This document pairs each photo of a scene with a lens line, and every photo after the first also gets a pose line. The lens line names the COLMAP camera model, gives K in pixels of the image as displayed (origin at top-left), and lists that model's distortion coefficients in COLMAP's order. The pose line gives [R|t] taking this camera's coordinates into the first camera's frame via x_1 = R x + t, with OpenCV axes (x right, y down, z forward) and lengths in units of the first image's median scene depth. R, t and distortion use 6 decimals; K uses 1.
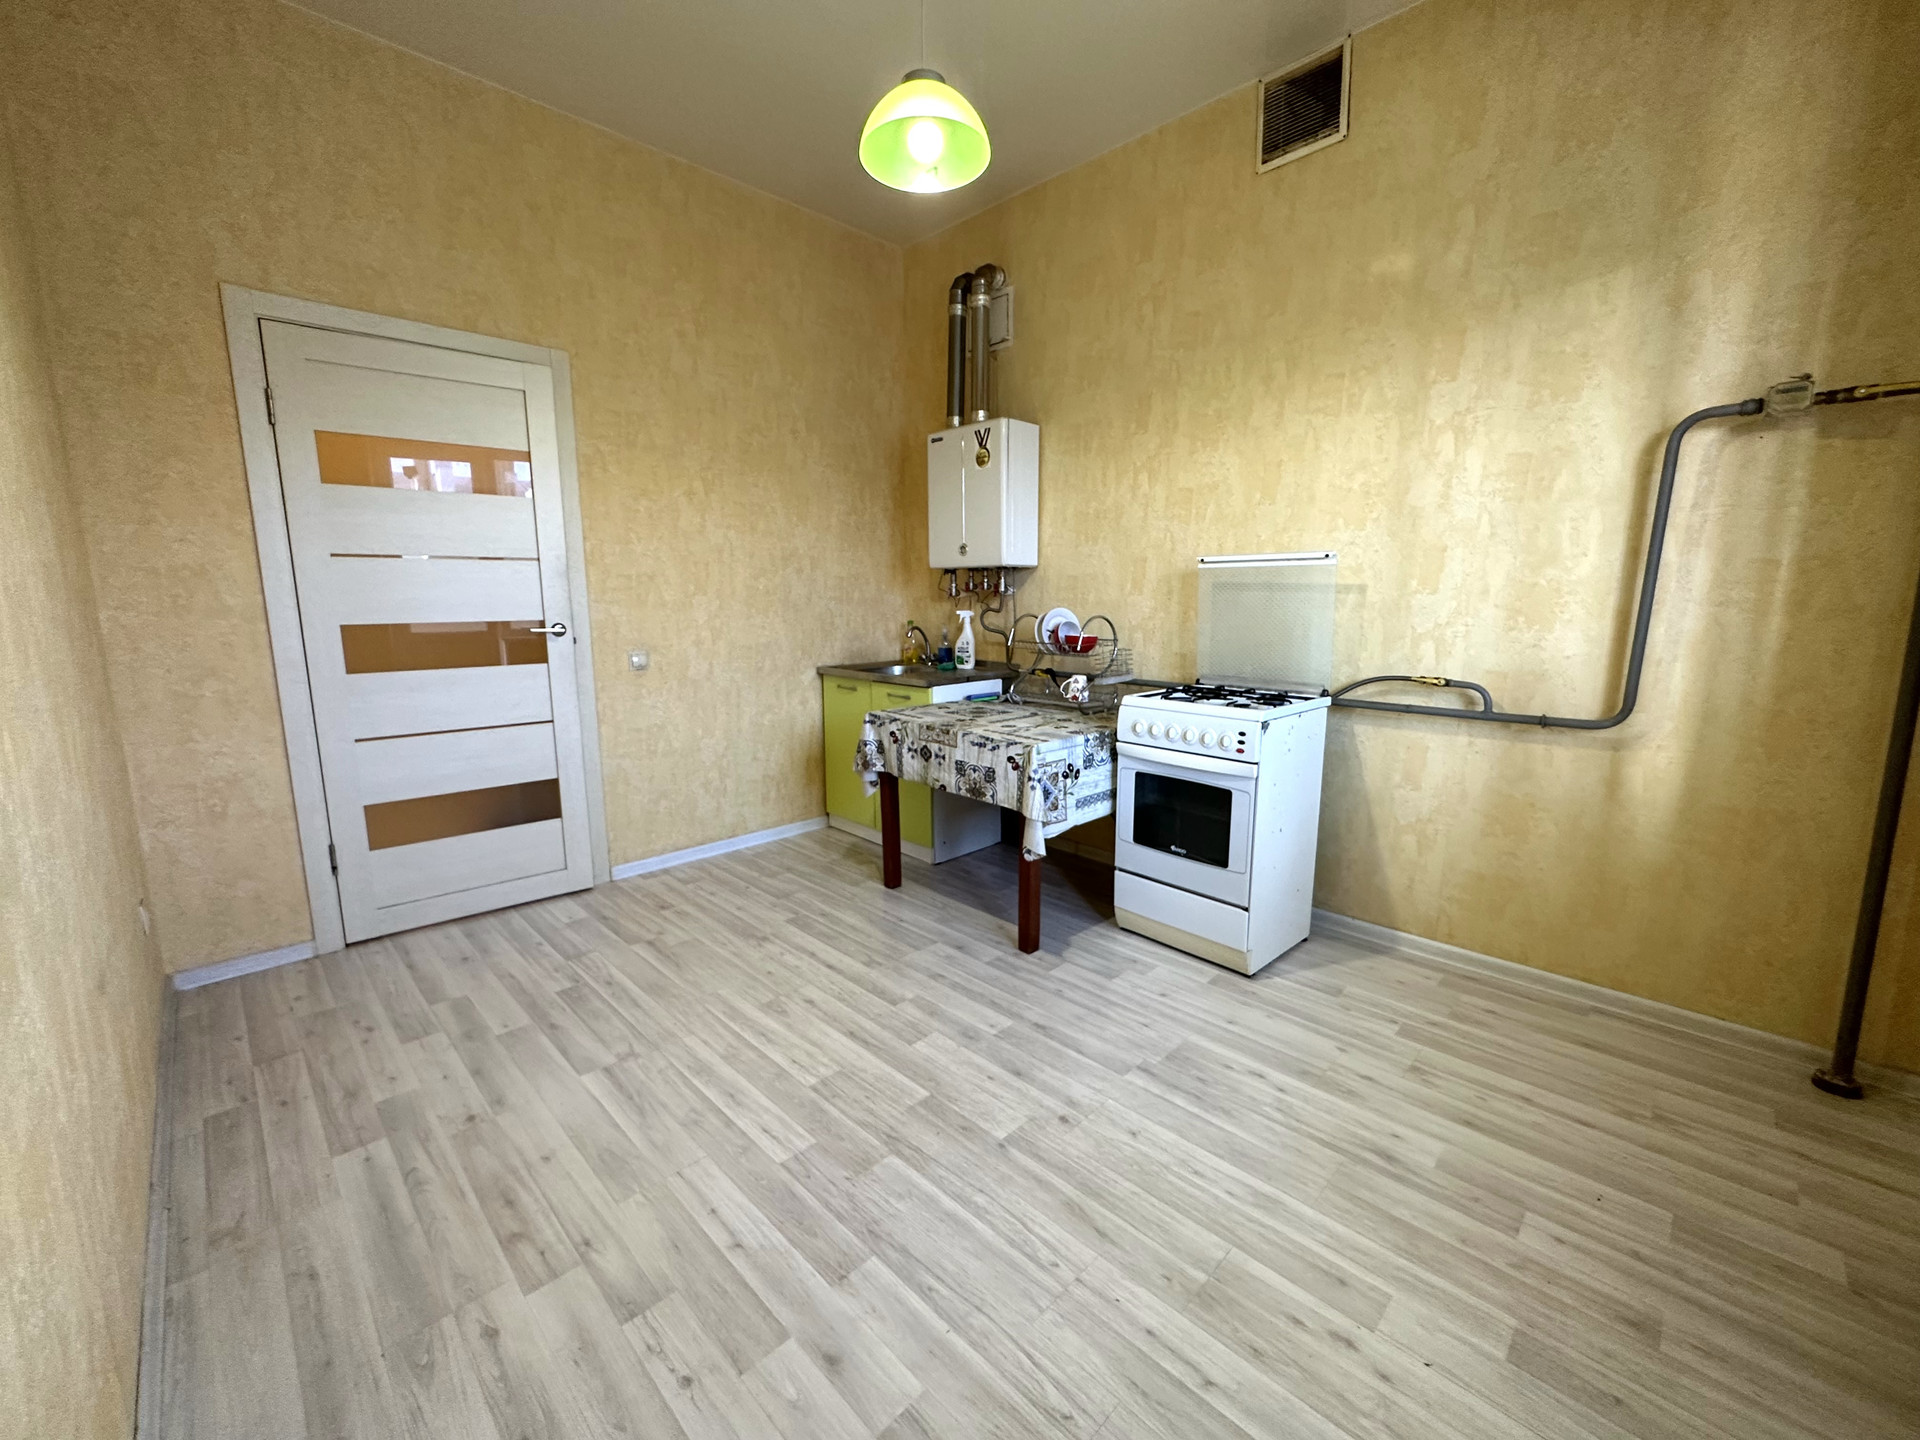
lens RADIAL K [[770.5, 0, 945.1], [0, 770.5, 738.5], [0, 0, 1]] dist [-0.007081, 0.001490]
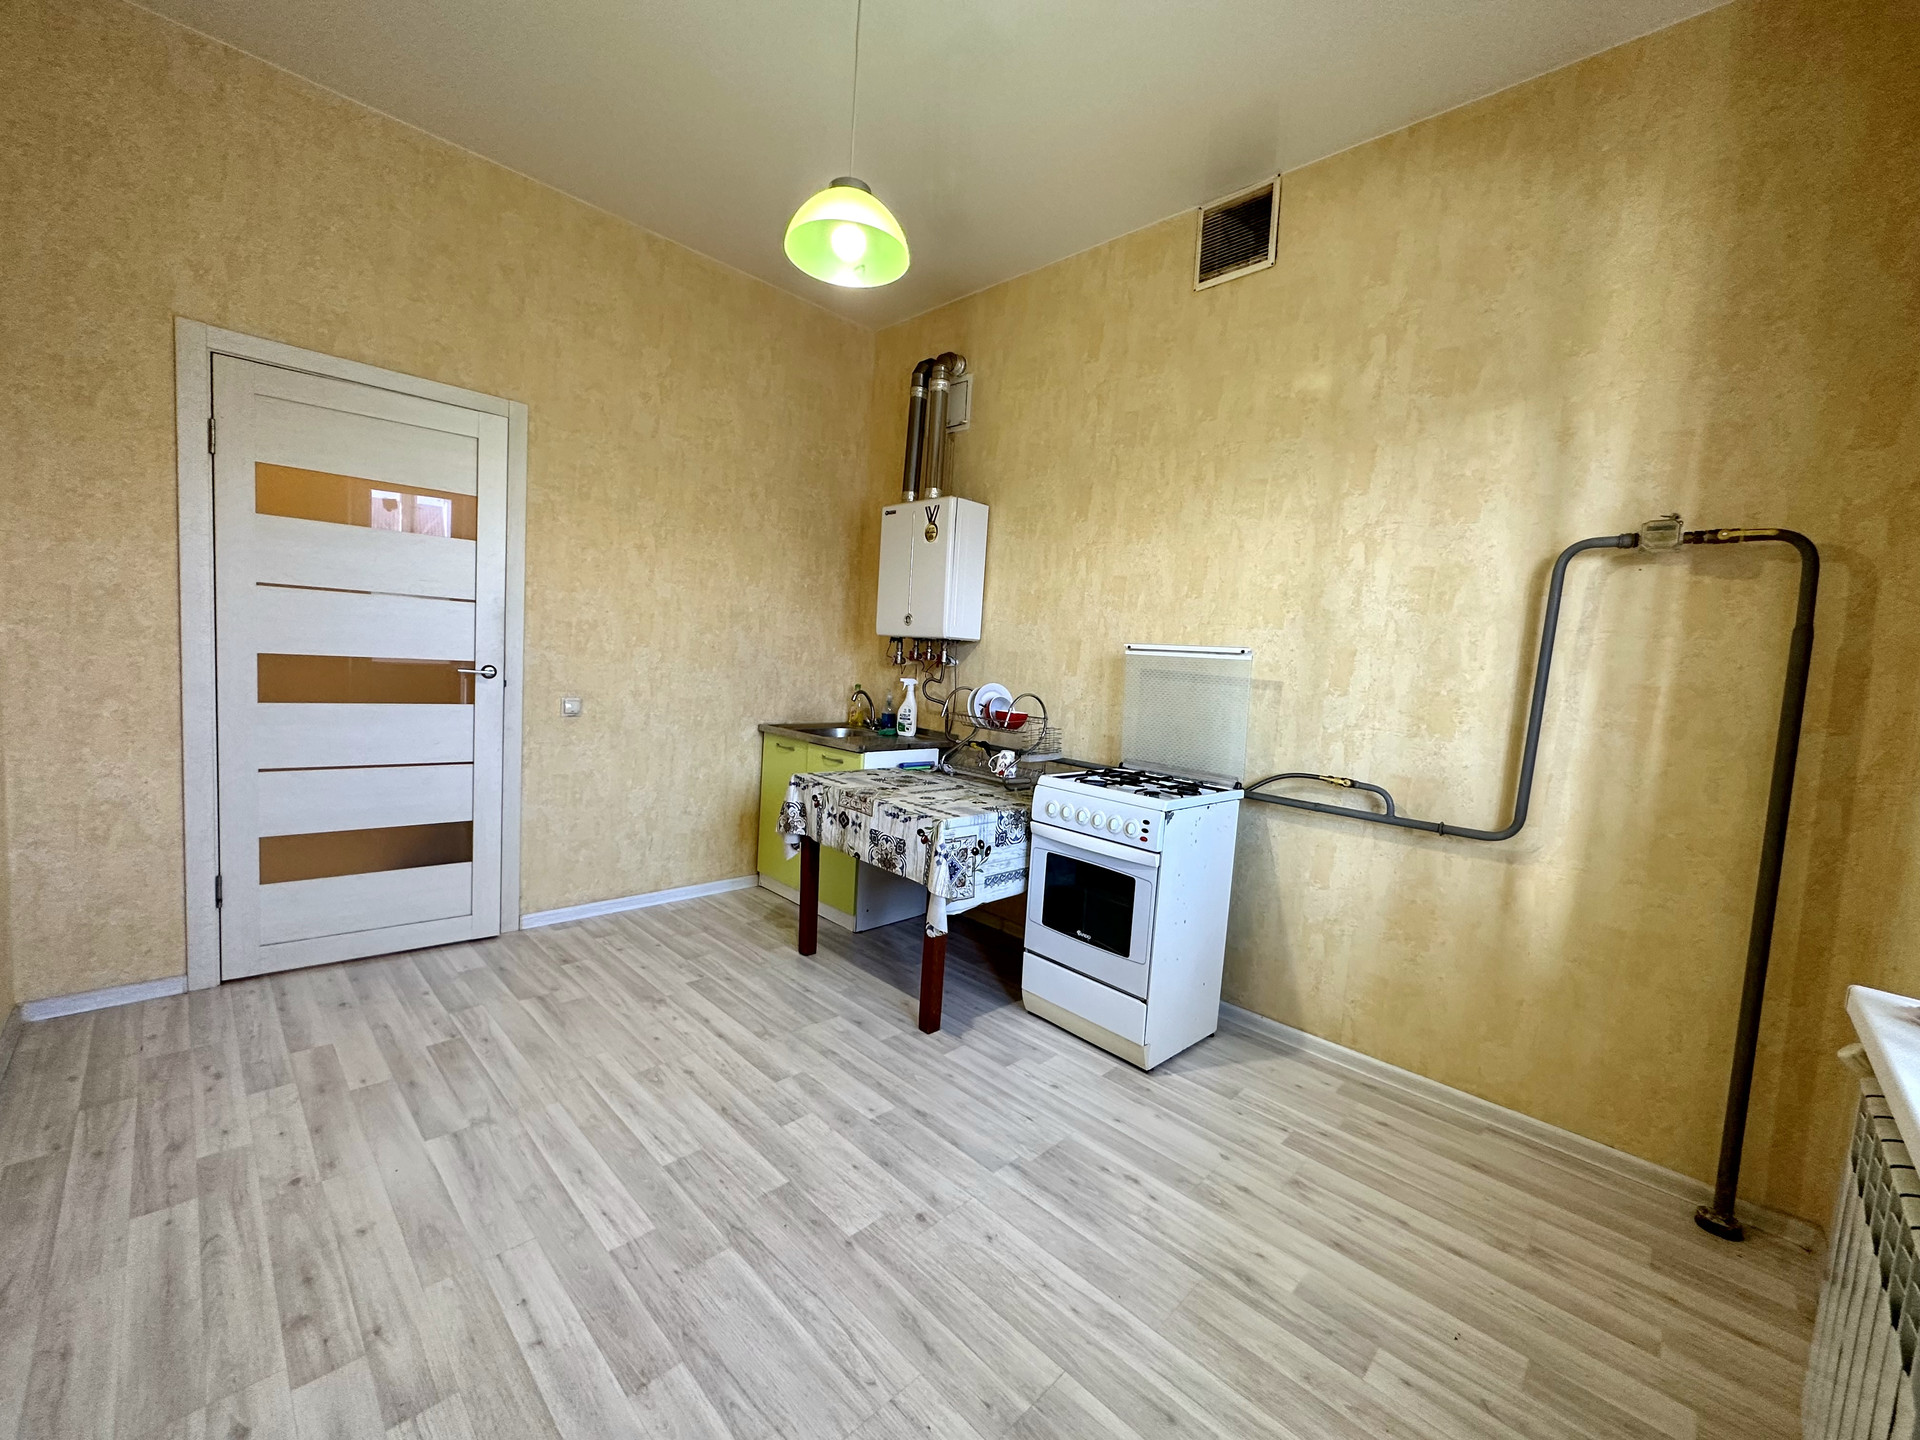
lens RADIAL K [[770.5, 0, 995.8], [0, 770.5, 731.3], [0, 0, 1]] dist [-0.007081, 0.001490]
pose [[0.997711, 0.065303, 0.017573, 0.163492], [-0.063675, 0.994669, -0.081109, -0.029759], [-0.022776, 0.079804, 0.996550, -0.001246]]
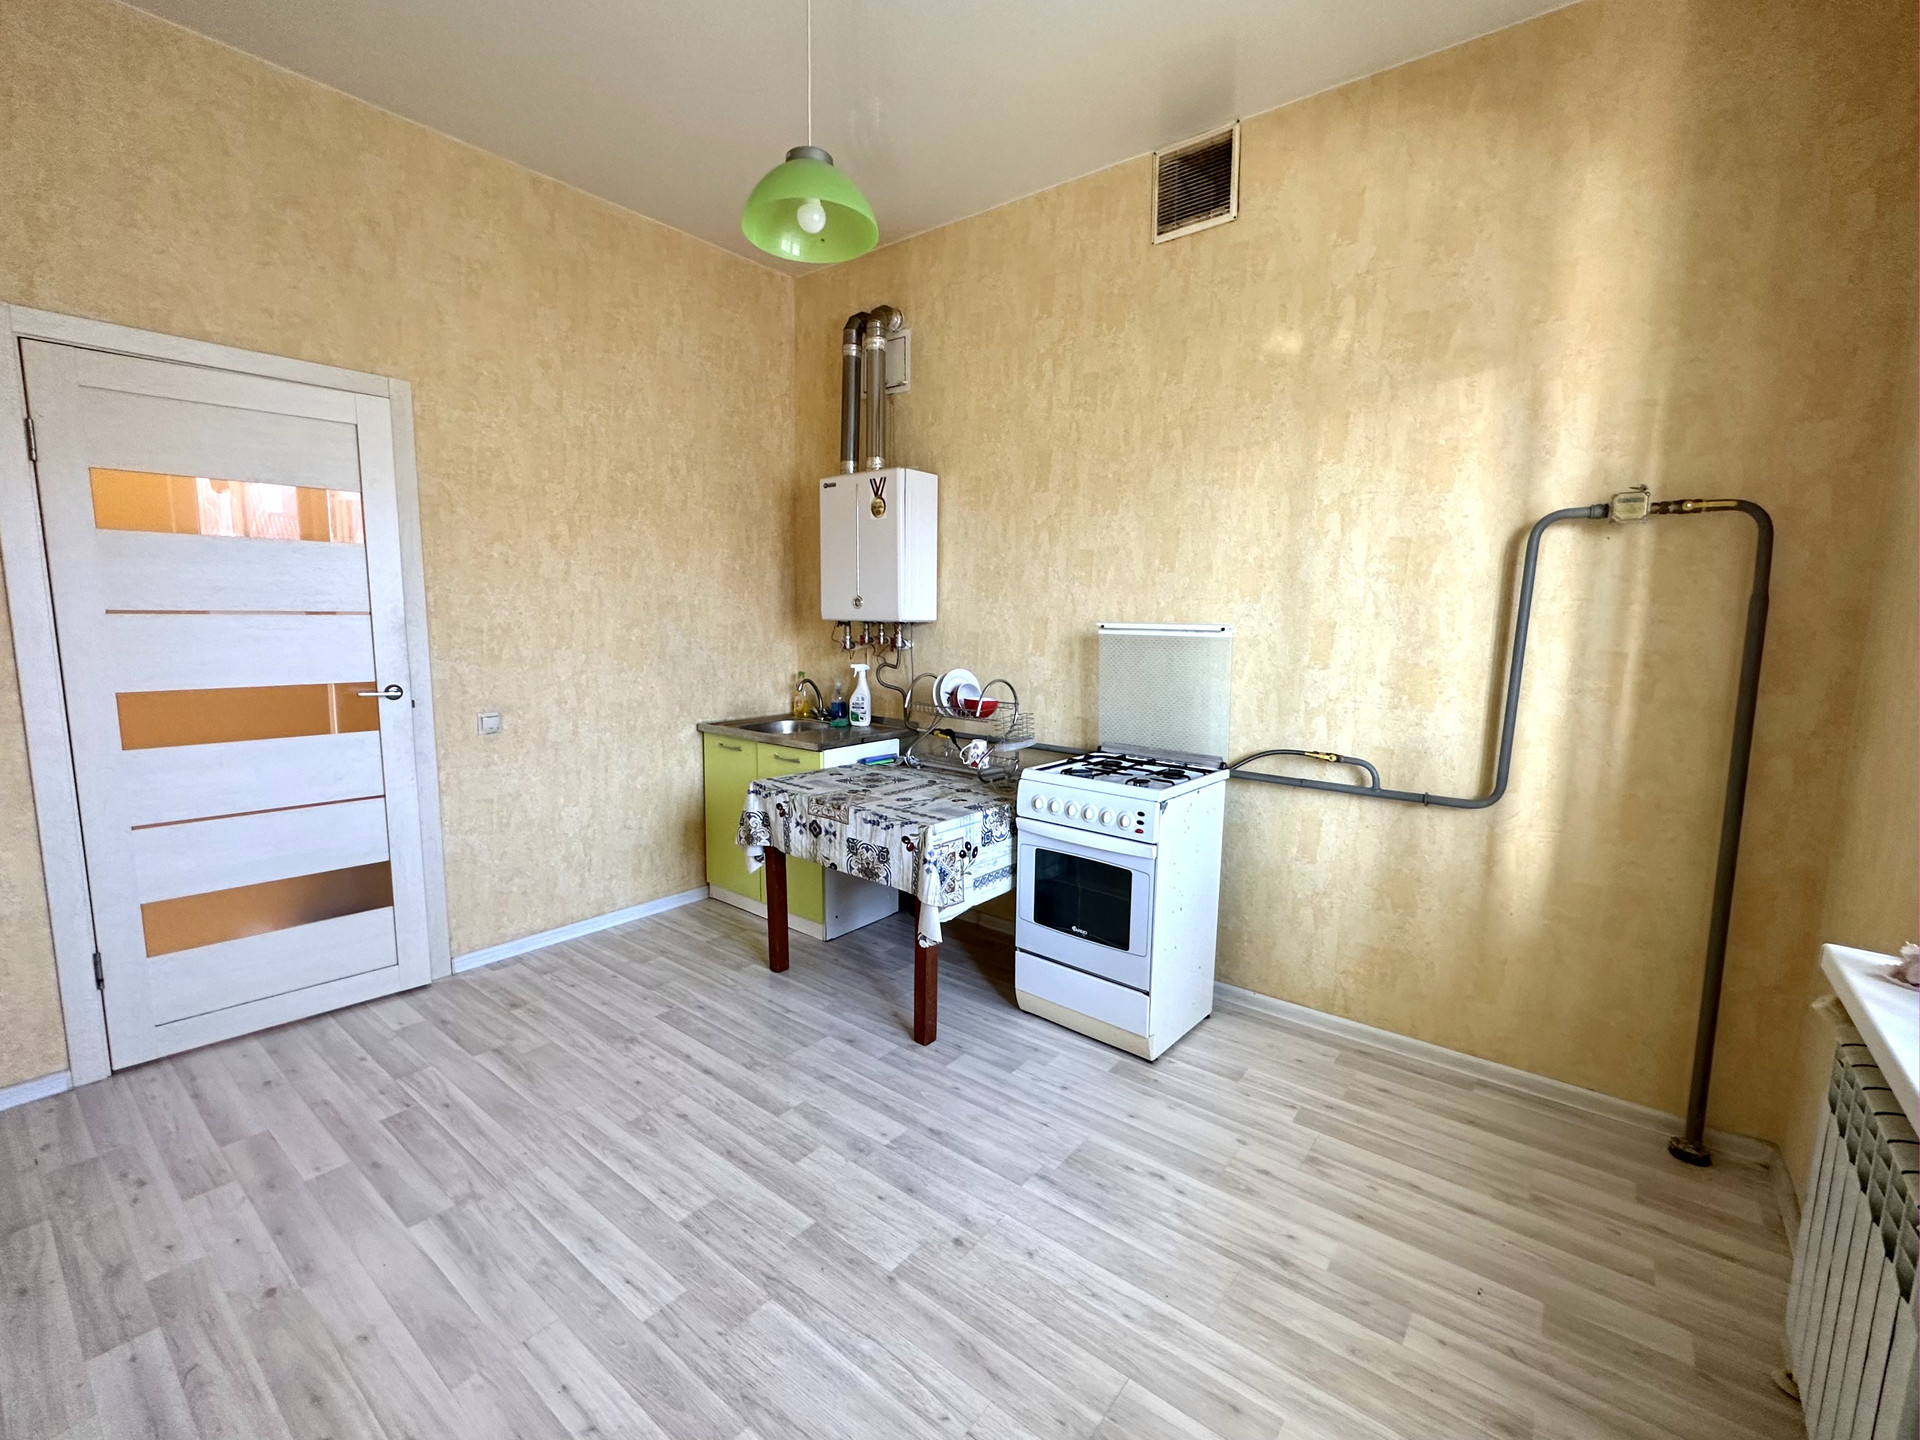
lens RADIAL K [[841.9, 0, 955.5], [0, 841.9, 701.2], [0, 0, 1]] dist [-0.003400, 0.000564]
pose [[0.992624, 0.001464, 0.121226, 0.021997], [0.002490, 0.999470, -0.032461, -0.113800], [-0.121210, 0.032524, 0.992094, -0.035285]]
